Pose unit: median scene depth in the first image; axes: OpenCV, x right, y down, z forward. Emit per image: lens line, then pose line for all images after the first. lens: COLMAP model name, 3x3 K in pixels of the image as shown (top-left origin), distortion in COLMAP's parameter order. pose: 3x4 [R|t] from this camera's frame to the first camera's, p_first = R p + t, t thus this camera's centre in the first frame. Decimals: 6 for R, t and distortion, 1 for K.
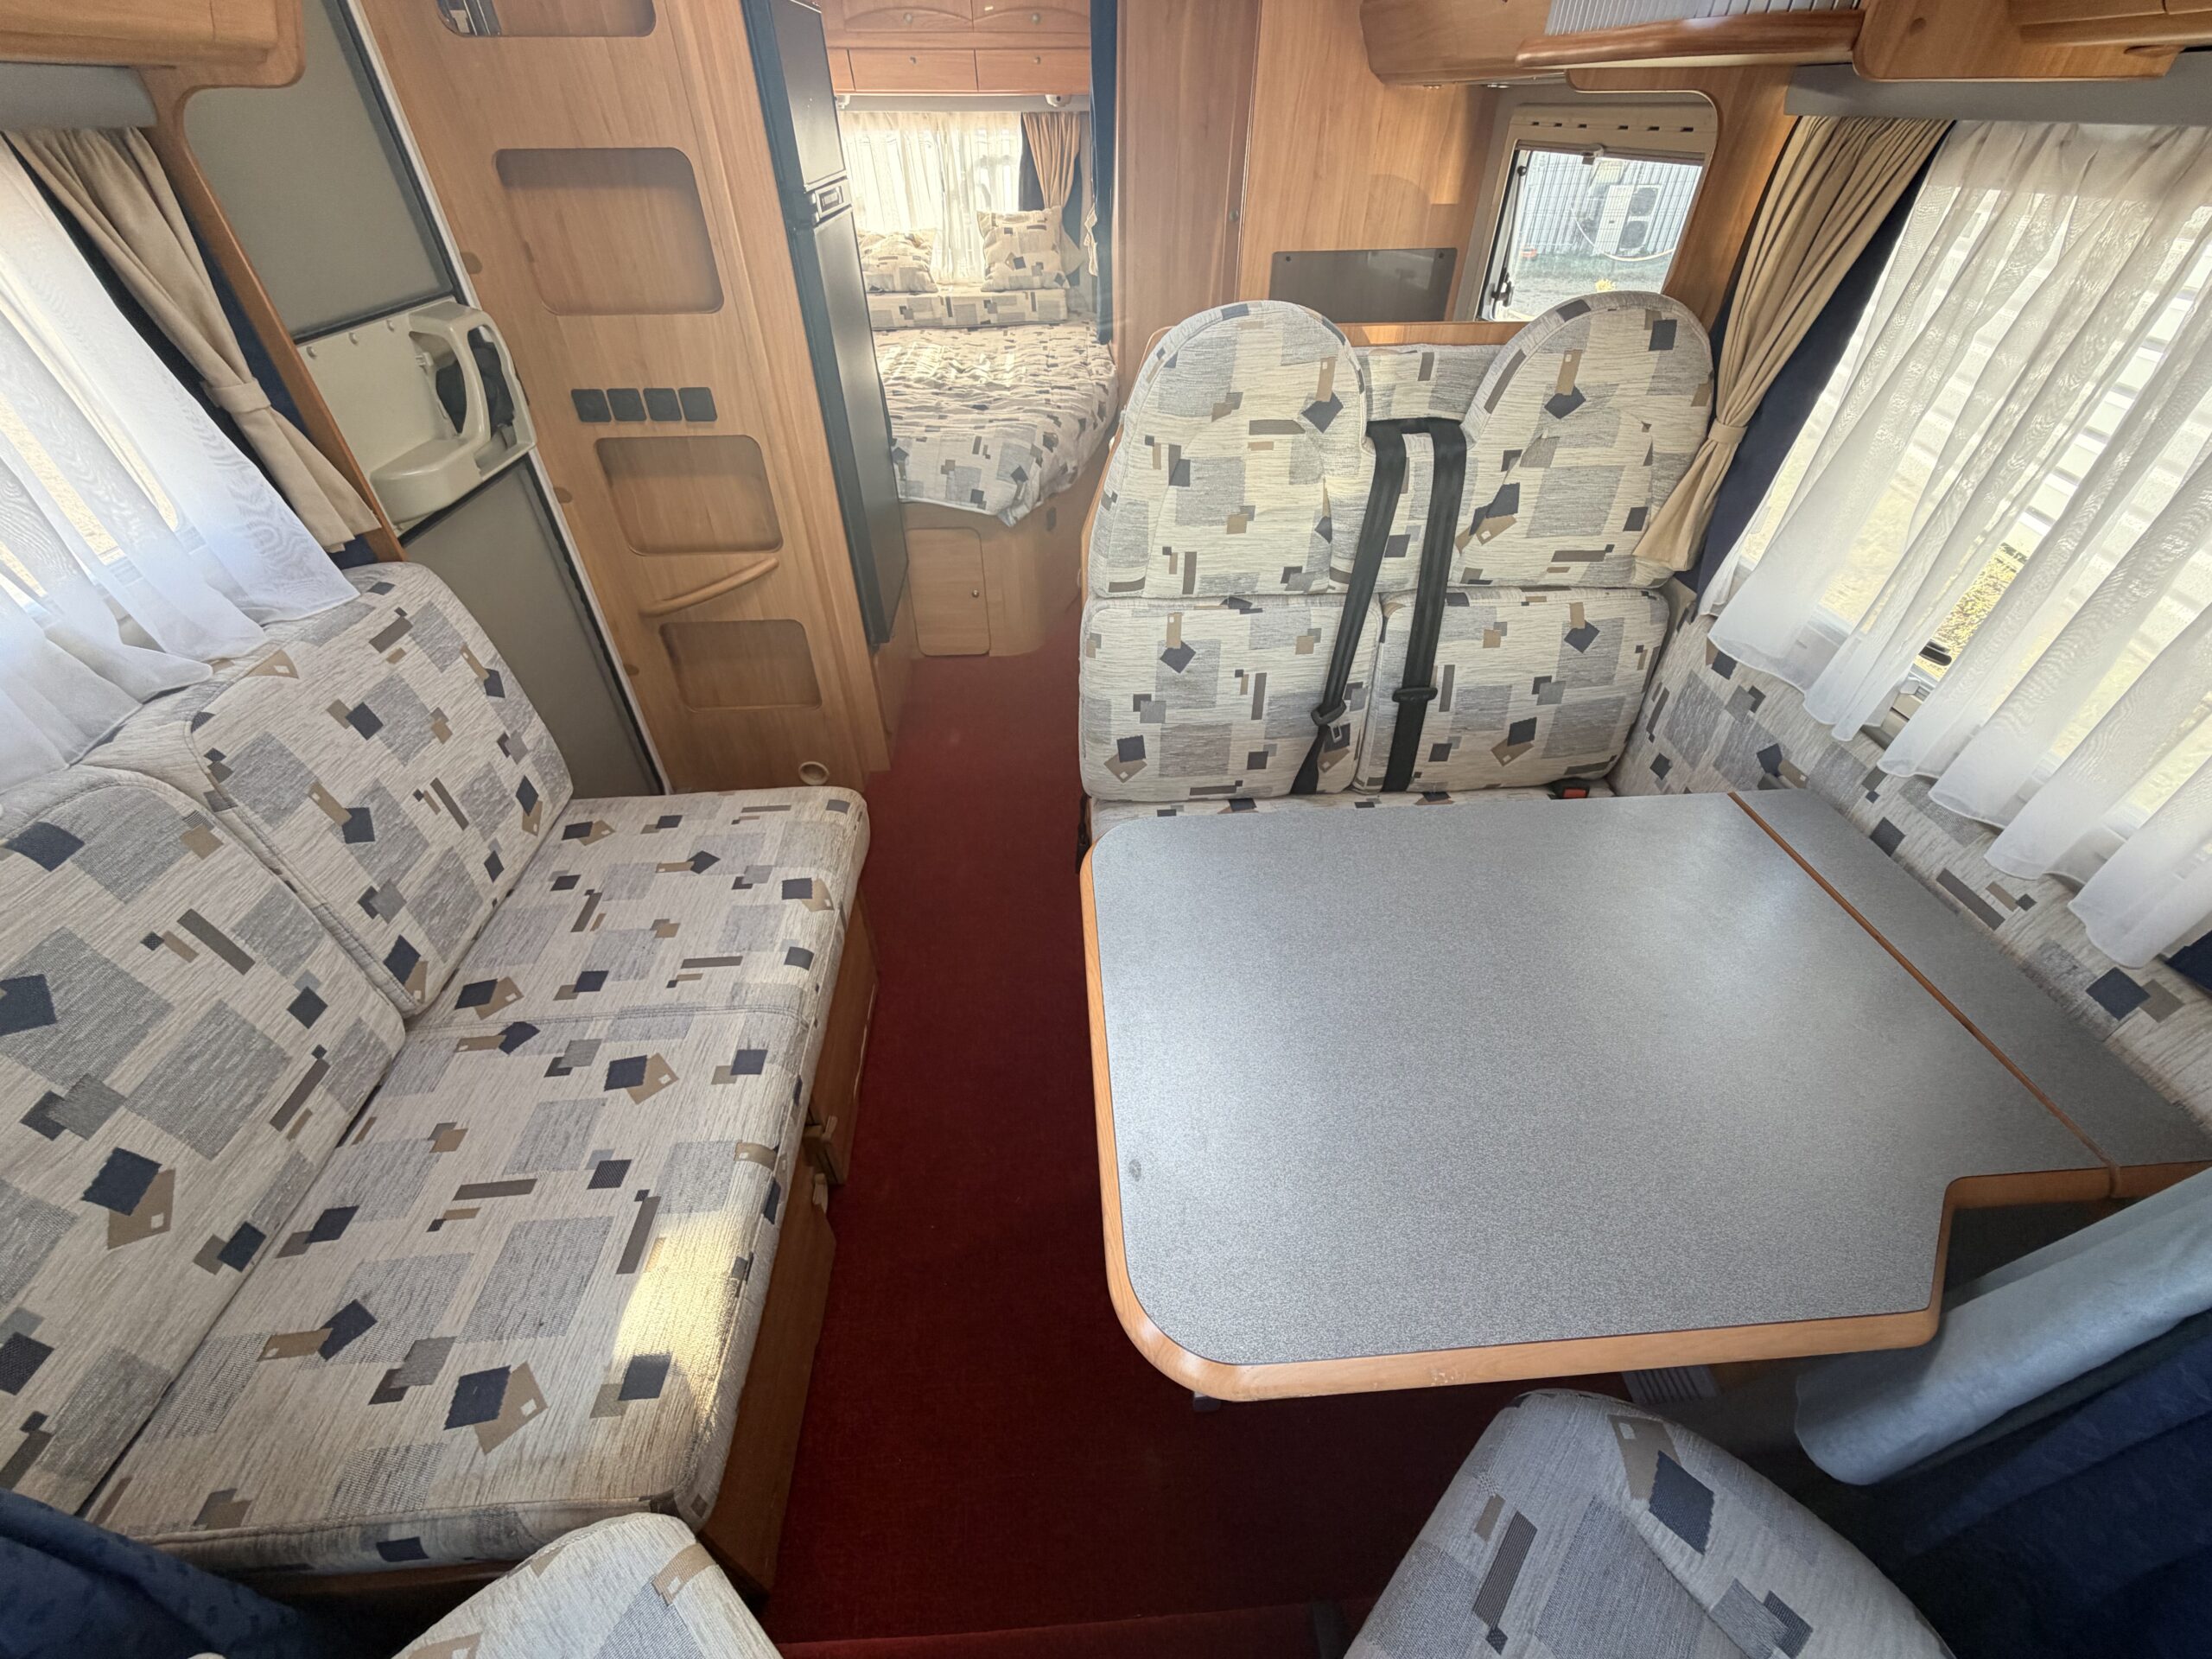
lens RADIAL K [[880.0, 0, 1104.1], [0, 880.0, 837.9], [0, 0, 1]] dist [-0.002258, 0.000429]
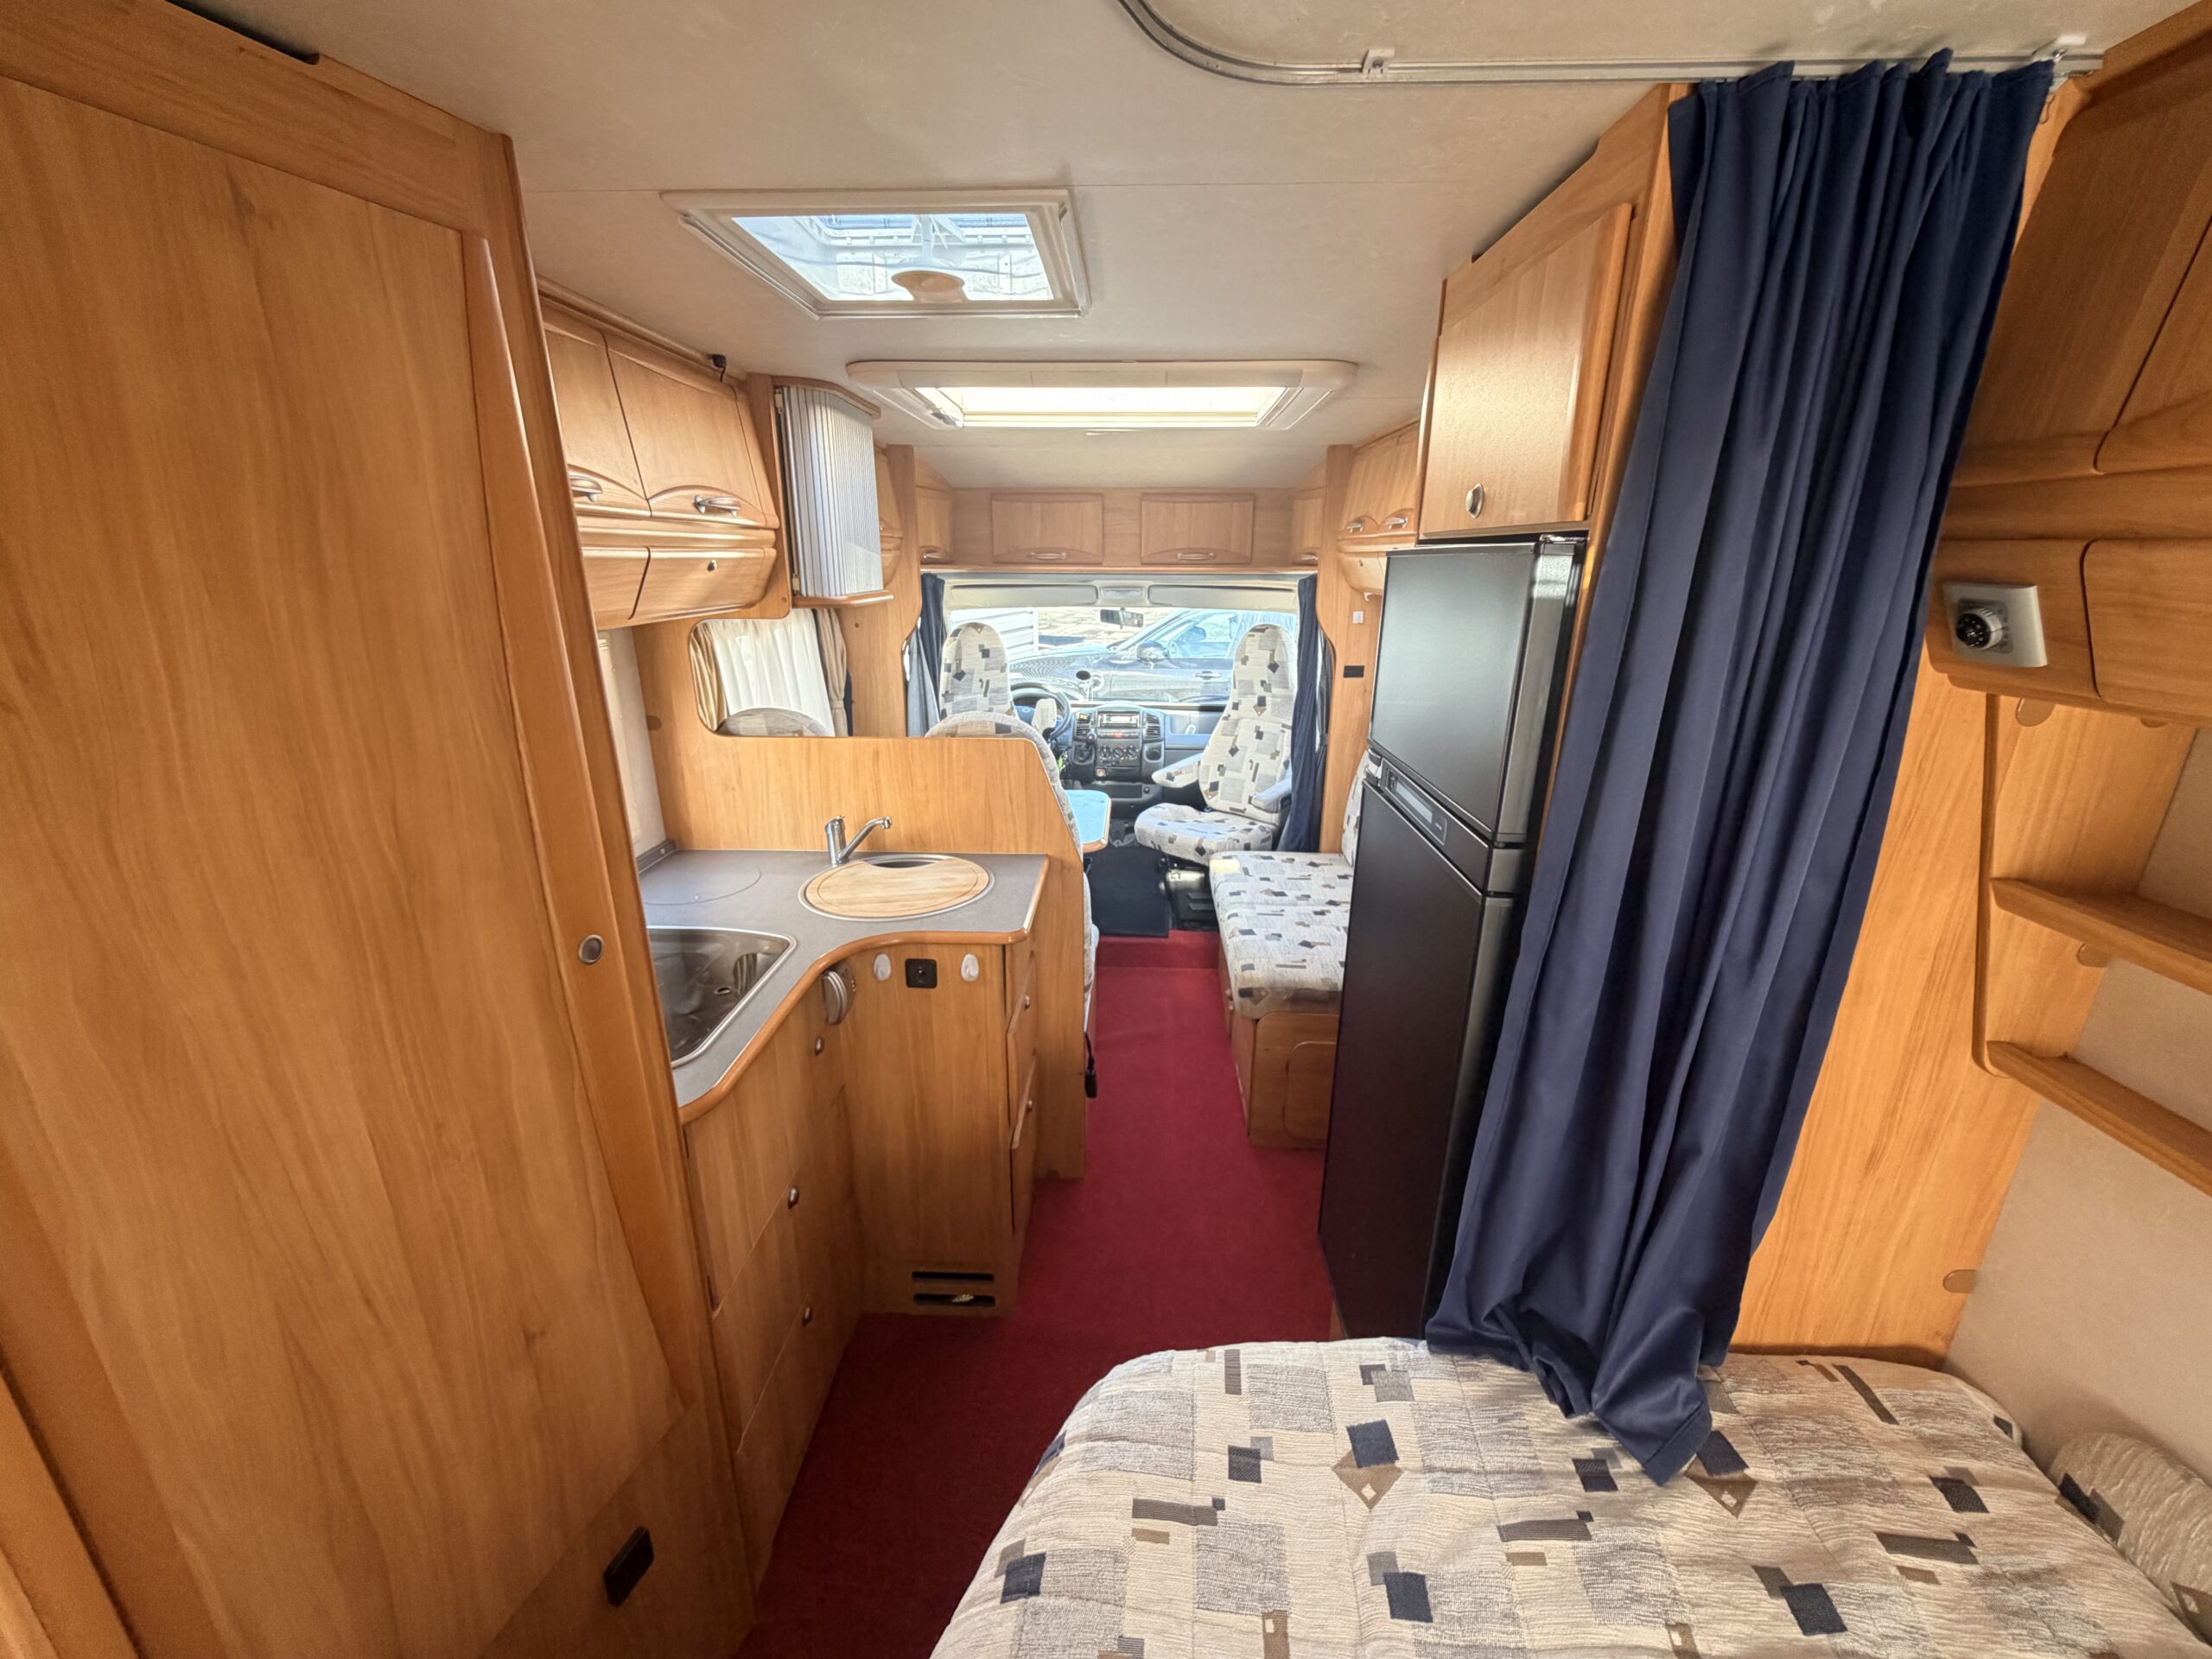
lens RADIAL K [[880.0, 0, 1106.7], [0, 880.0, 835.0], [0, 0, 1]] dist [-0.002258, 0.000429]
pose [[-0.994972, -0.033904, 0.094236, -0.261457], [0.060999, 0.541119, 0.838731, -2.103506], [-0.079429, 0.840262, -0.536330, 2.310801]]
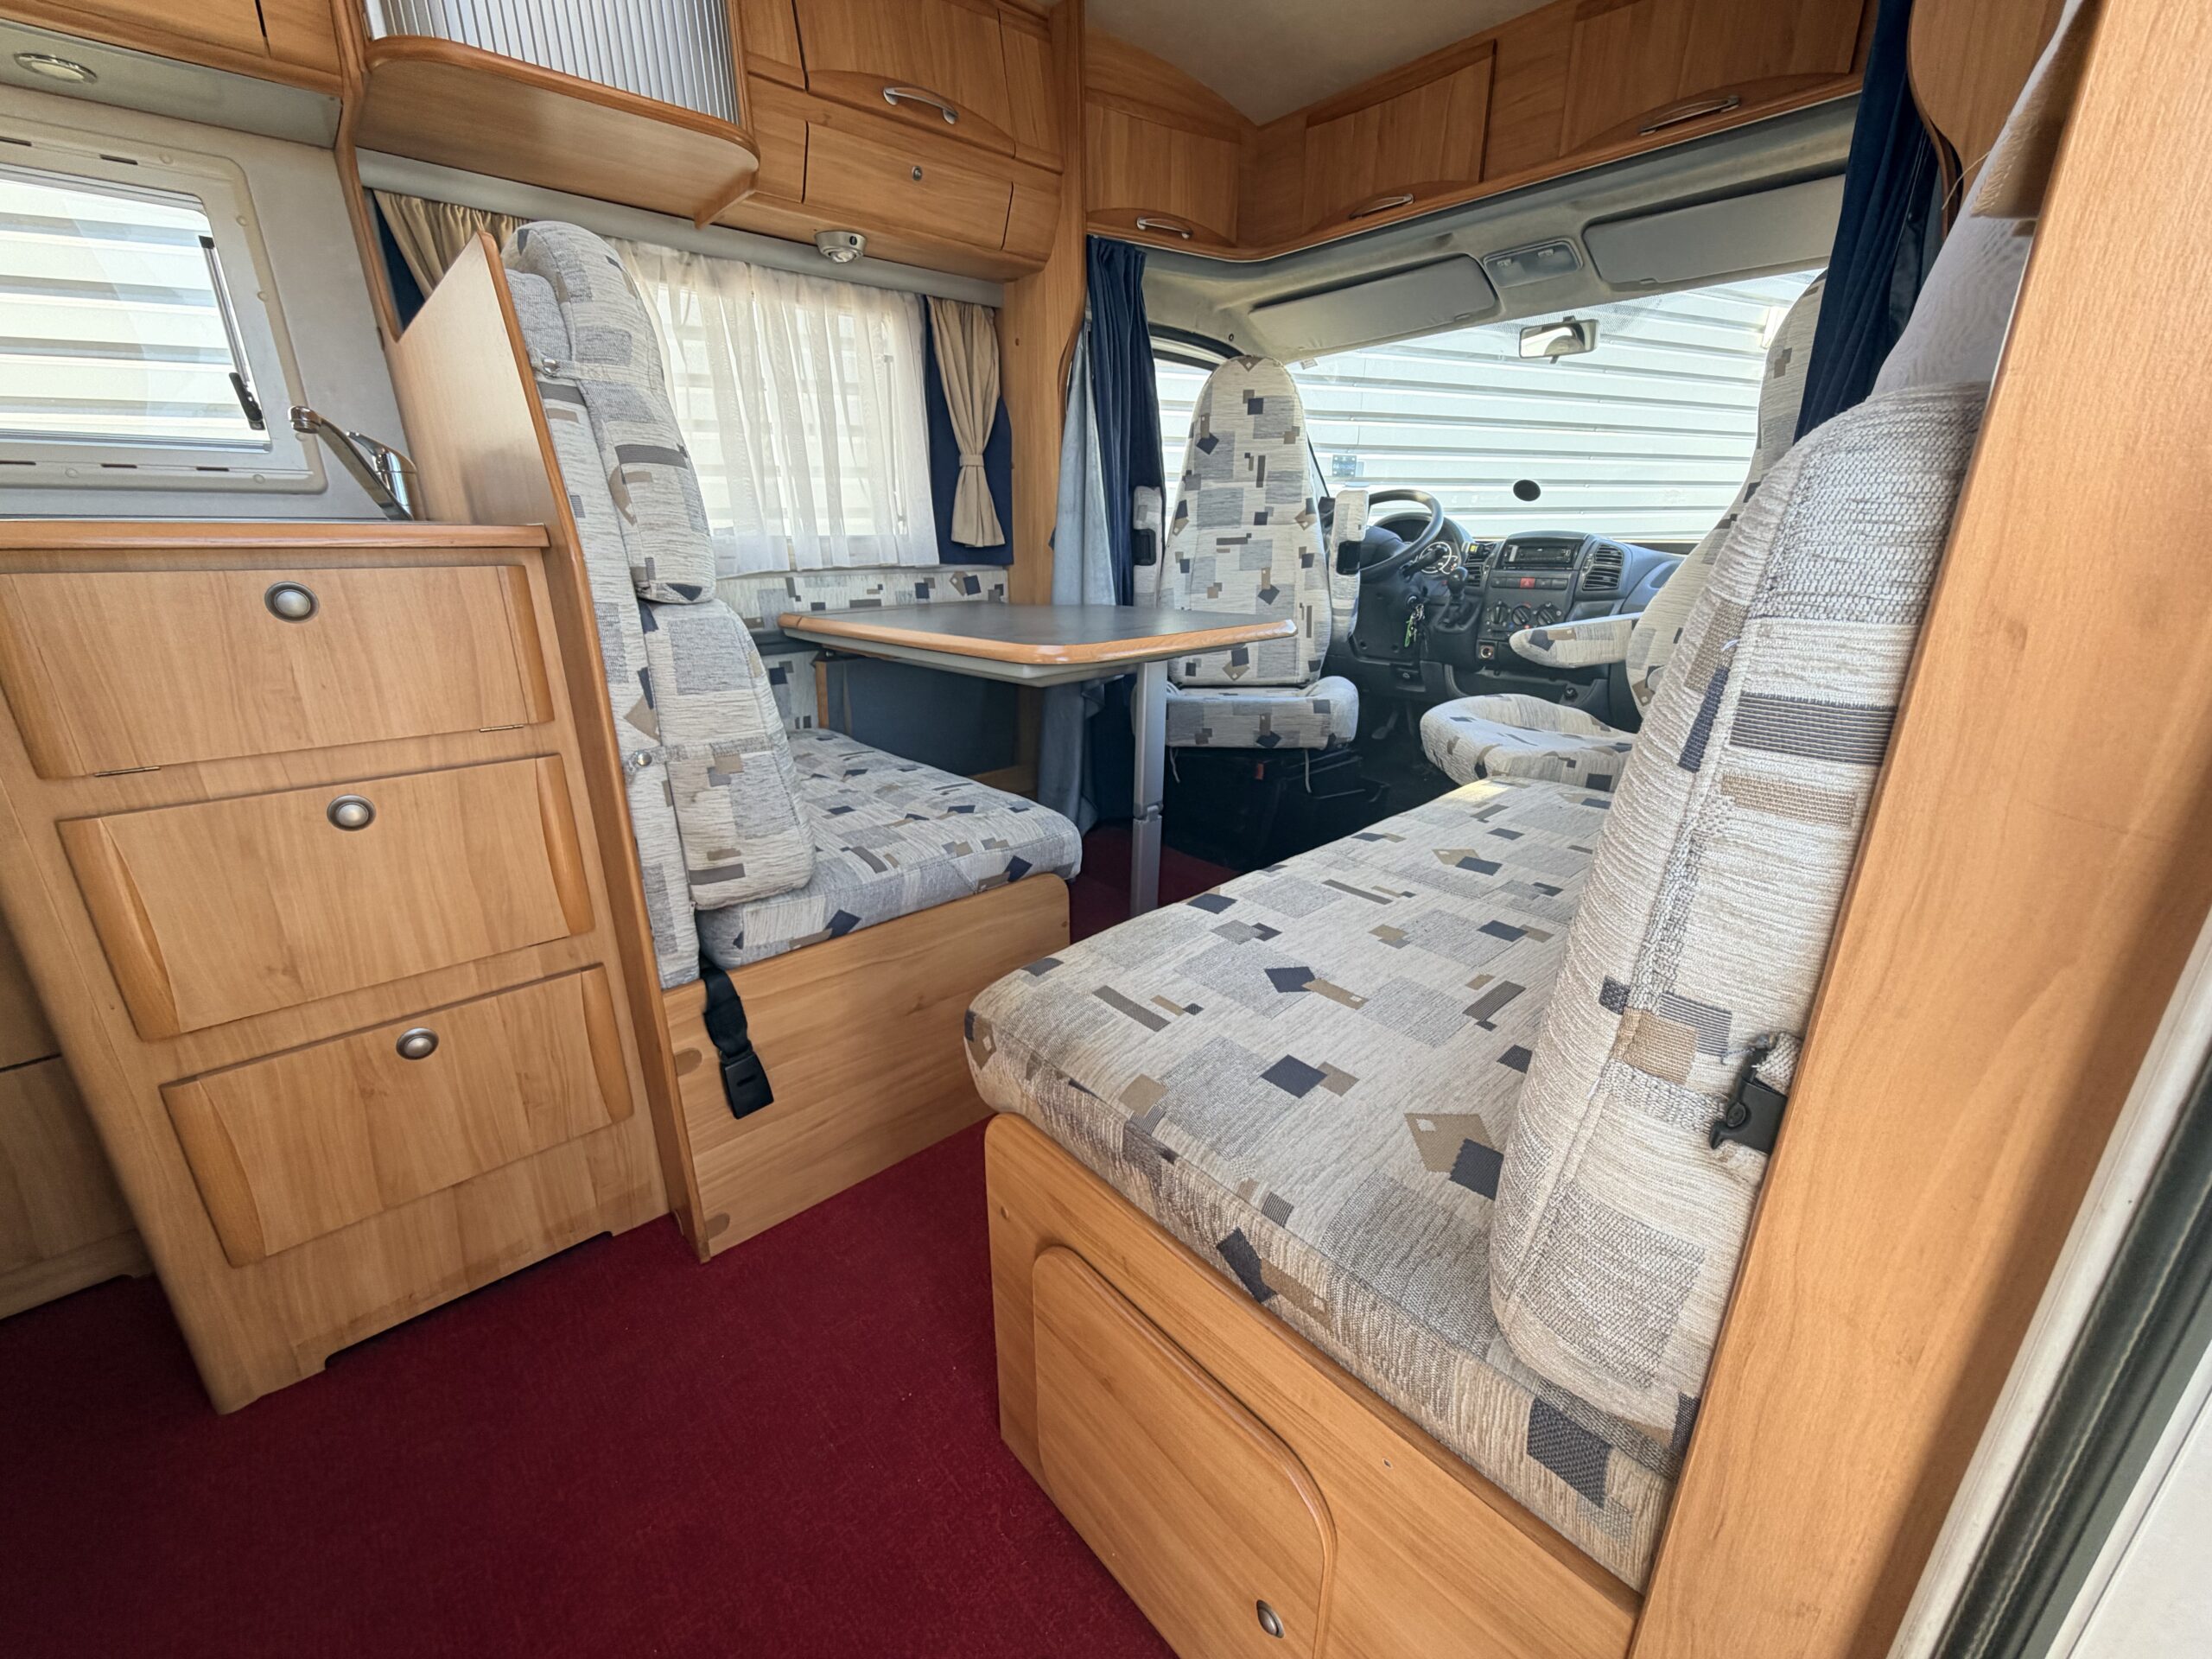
lens RADIAL K [[880.0, 0, 1113.9], [0, 880.0, 833.8], [0, 0, 1]] dist [-0.002258, 0.000429]
pose [[-0.627694, -0.244324, 0.739125, -0.990652], [0.504275, 0.595712, 0.625167, -0.562589], [-0.593049, 0.765136, -0.250719, 1.440530]]
